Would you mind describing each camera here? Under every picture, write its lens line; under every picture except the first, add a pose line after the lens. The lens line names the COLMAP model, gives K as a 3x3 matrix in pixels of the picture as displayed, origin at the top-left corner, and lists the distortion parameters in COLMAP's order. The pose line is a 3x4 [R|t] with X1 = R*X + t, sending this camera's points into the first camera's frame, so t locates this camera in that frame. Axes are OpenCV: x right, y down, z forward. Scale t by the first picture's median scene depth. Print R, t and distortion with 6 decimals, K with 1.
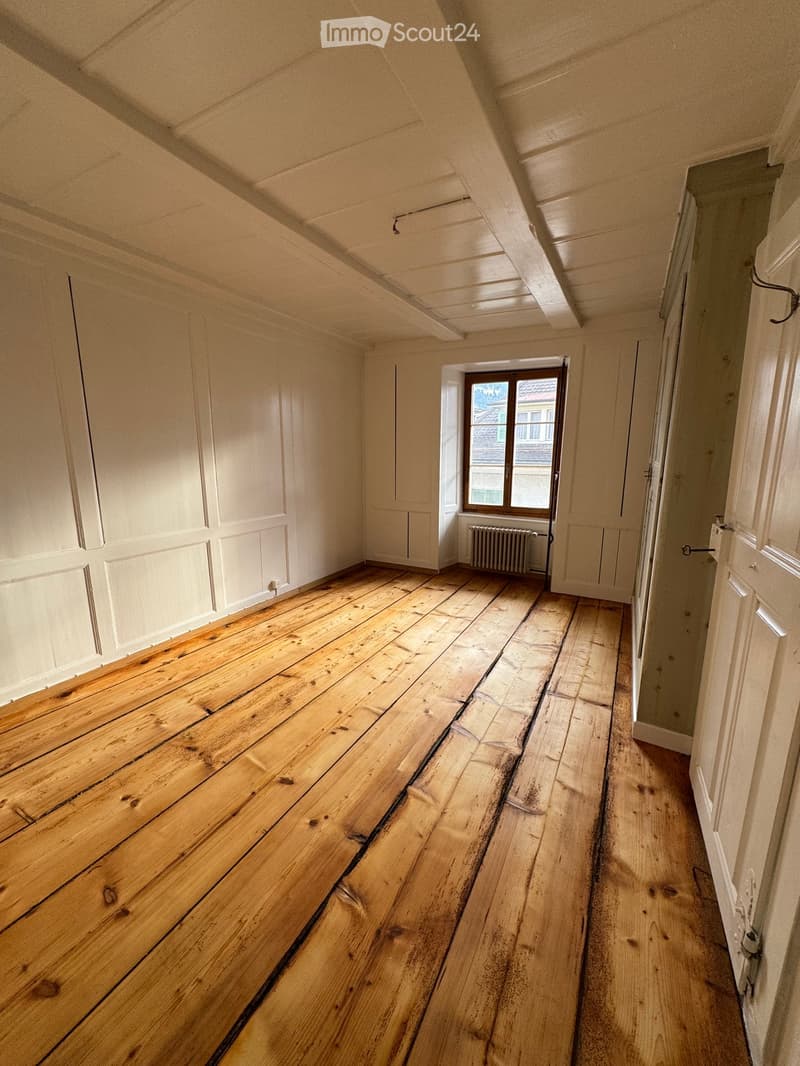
lens RADIAL K [[421.4, 0, 400.0], [0, 421.4, 533.0], [0, 0, 1]] dist [-0.000630, 0.000005]
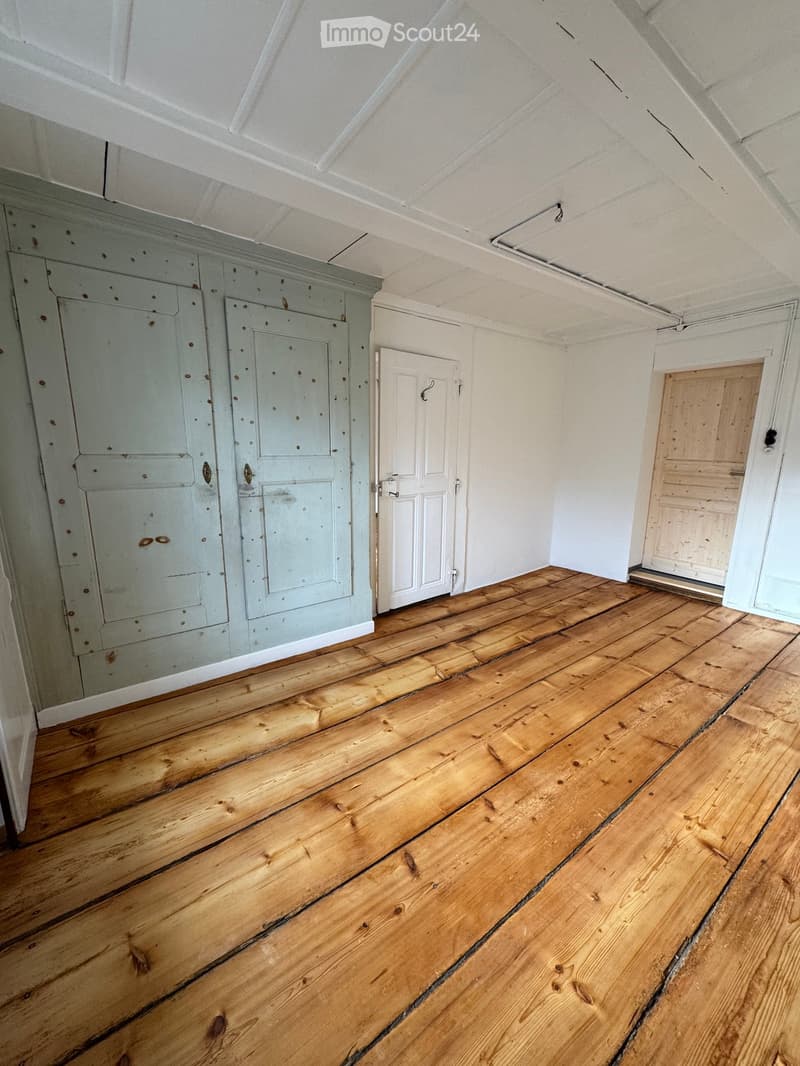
lens RADIAL K [[421.4, 0, 400.0], [0, 421.4, 533.0], [0, 0, 1]] dist [-0.000630, 0.000005]
pose [[-0.903619, -0.098802, 0.416786, -0.154147], [0.074458, 0.921988, 0.379993, -0.468317], [-0.421816, 0.374402, -0.825769, 2.297010]]
